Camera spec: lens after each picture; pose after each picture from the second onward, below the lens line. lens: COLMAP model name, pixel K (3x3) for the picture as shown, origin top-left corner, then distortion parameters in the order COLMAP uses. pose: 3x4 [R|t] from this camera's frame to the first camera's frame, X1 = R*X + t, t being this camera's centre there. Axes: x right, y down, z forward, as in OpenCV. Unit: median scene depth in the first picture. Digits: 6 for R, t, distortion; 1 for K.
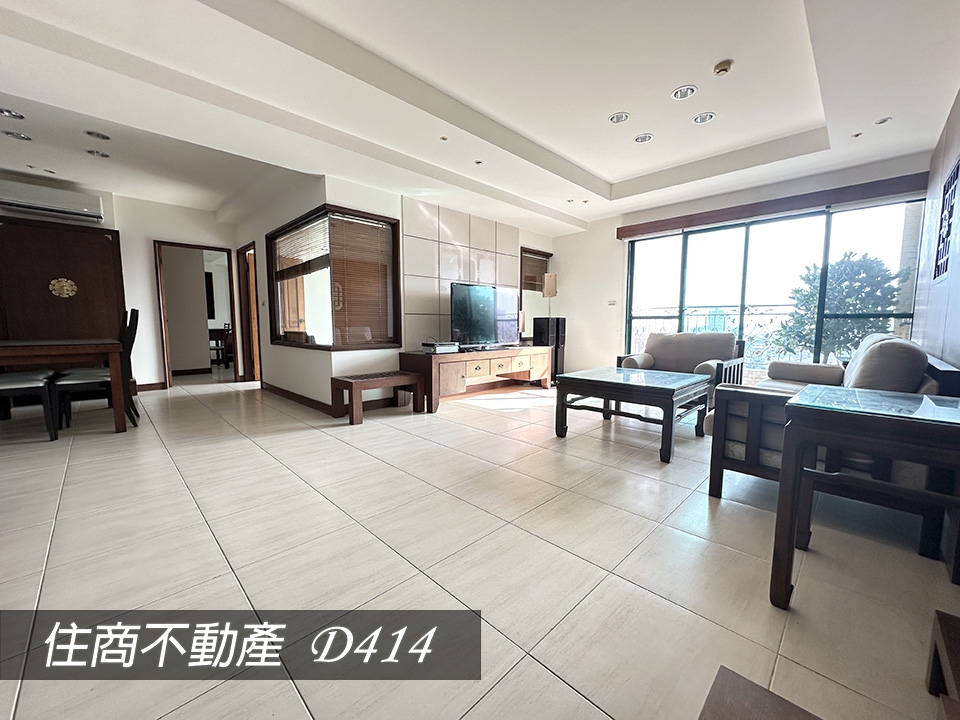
lens RADIAL K [[384.0, 0, 462.3], [0, 384.0, 359.3], [0, 0, 1]] dist [-0.003778, 0.000089]
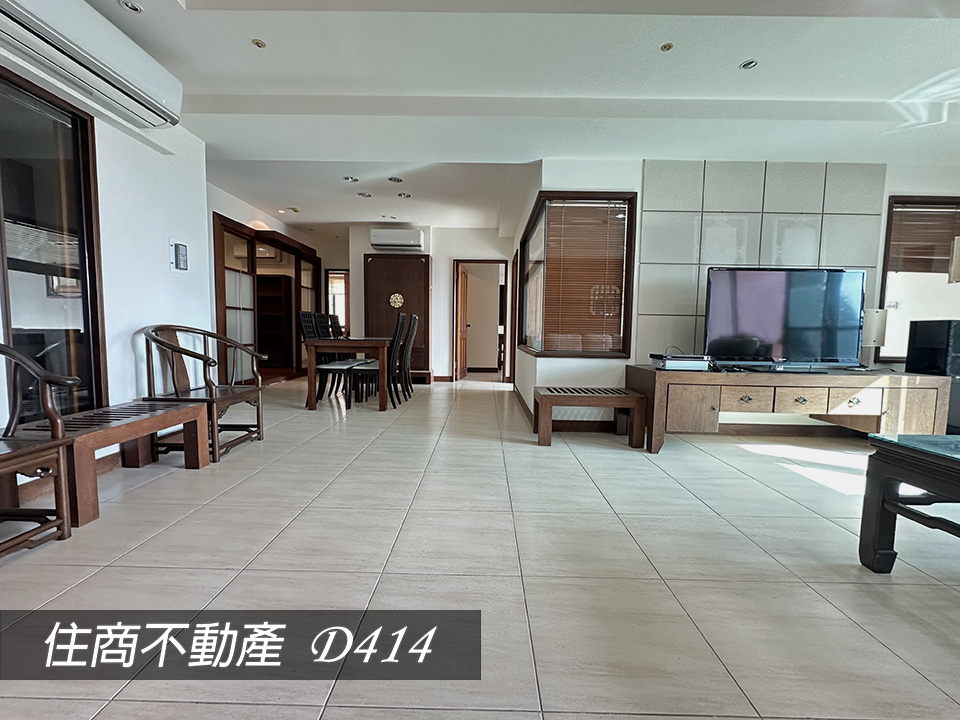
lens RADIAL K [[384.0, 0, 480.9], [0, 384.0, 361.3], [0, 0, 1]] dist [-0.003778, 0.000089]
pose [[0.718424, 0.066719, -0.692398, 0.159121], [-0.082401, 0.996544, 0.010528, -0.008977], [0.690707, 0.049490, 0.721439, 0.241467]]
